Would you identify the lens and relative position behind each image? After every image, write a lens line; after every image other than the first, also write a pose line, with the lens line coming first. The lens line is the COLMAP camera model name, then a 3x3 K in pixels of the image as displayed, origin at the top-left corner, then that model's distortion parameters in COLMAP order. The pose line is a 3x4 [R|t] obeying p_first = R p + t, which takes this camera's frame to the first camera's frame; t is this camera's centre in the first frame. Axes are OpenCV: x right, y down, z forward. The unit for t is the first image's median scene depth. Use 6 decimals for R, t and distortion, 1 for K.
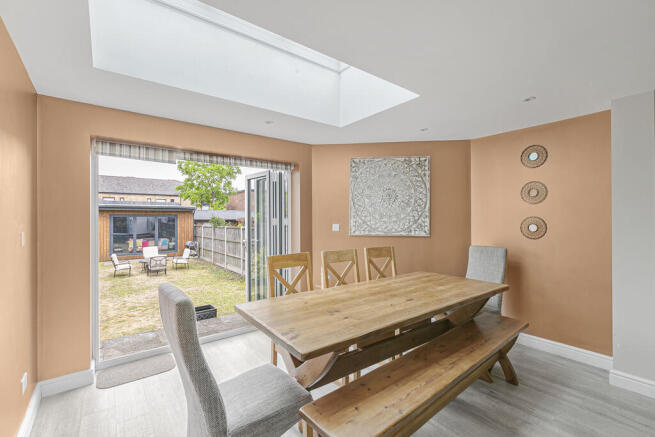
lens RADIAL K [[293.6, 0, 327.1], [0, 293.6, 219.9], [0, 0, 1]] dist [-0.000584, 0.000244]
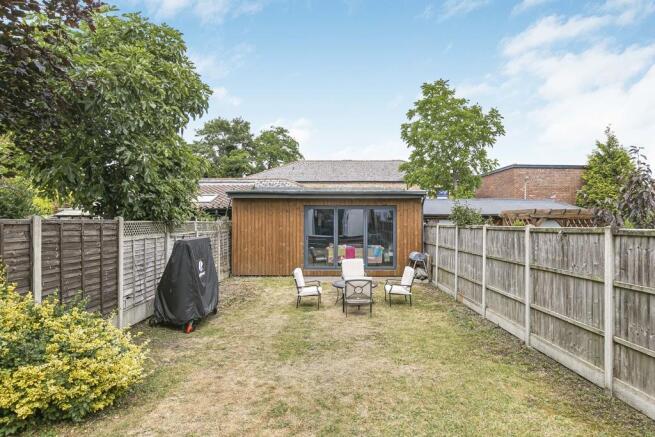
lens RADIAL K [[429.0, 0, 327.2], [0, 429.0, 220.1], [0, 0, 1]] dist [0.001537, 0.000408]
pose [[0.794640, 0.008305, -0.607025, -0.105212], [-0.008270, 0.999962, 0.002856, 0.010454], [0.607025, 0.002750, 0.794678, 0.246556]]
